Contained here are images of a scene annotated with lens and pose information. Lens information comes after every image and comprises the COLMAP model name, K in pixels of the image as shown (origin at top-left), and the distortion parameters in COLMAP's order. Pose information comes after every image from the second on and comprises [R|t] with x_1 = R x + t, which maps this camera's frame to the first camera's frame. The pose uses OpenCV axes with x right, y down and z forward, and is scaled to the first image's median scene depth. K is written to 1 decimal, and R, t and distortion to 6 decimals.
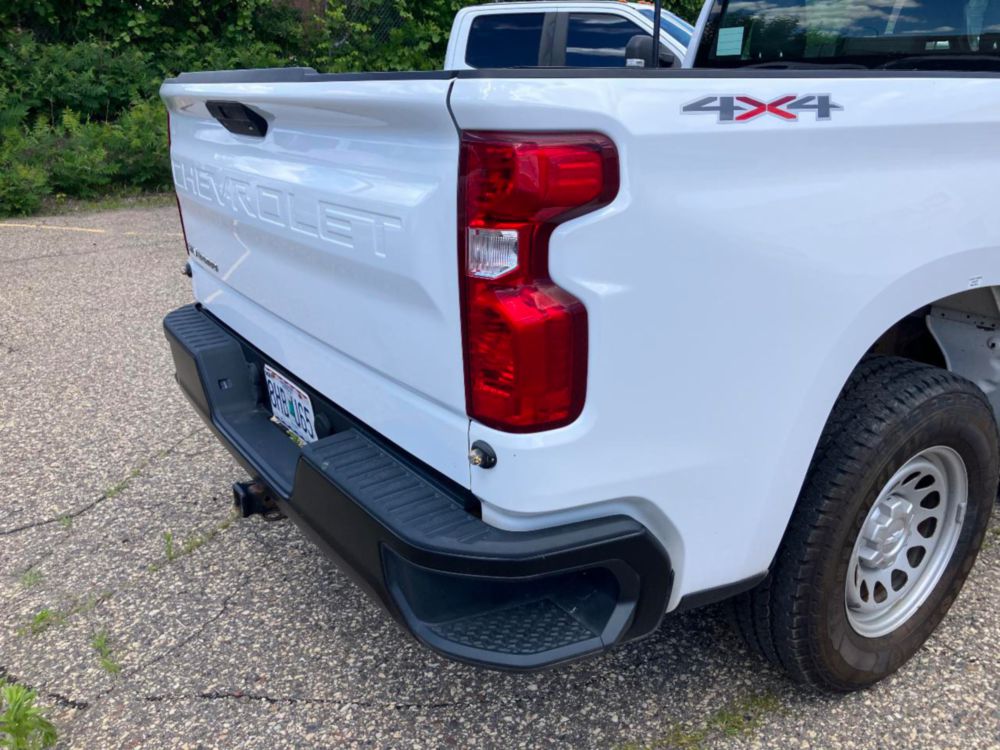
lens RADIAL K [[831.1, 0, 501.5], [0, 831.1, 375.6], [0, 0, 1]] dist [0.018535, -0.016214]
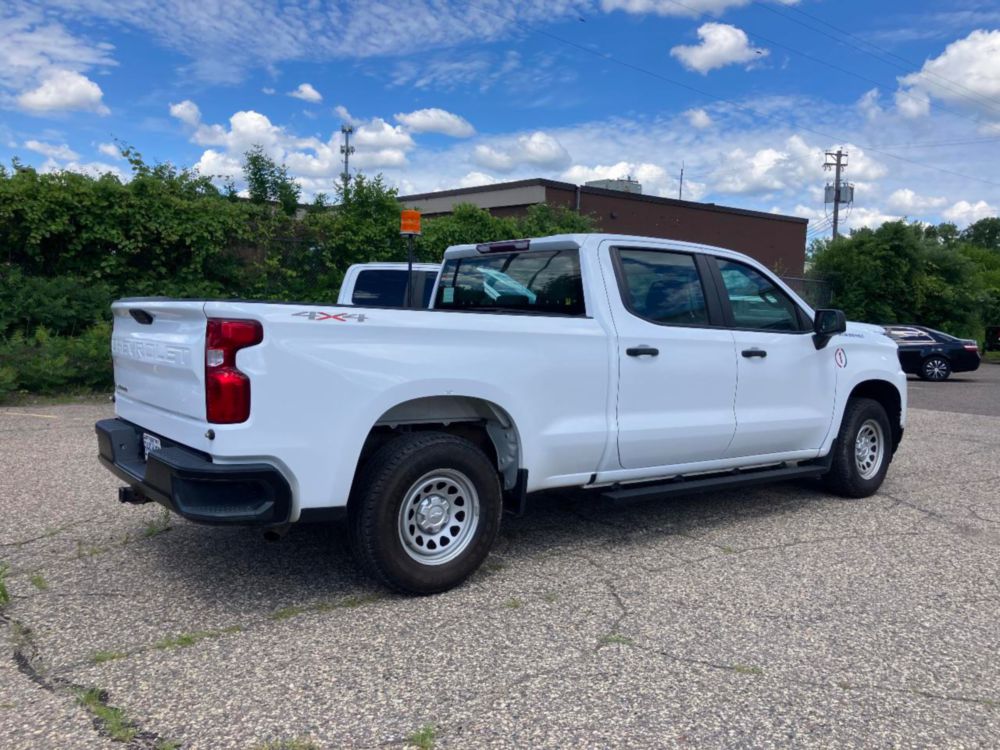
lens RADIAL K [[831.1, 0, 502.5], [0, 831.1, 367.1], [0, 0, 1]] dist [0.018535, -0.016214]
pose [[0.997833, 0.031117, 0.057967, 0.100603], [-0.013532, 0.959314, -0.282018, 0.084651], [-0.064384, 0.280622, 0.957656, -0.226957]]
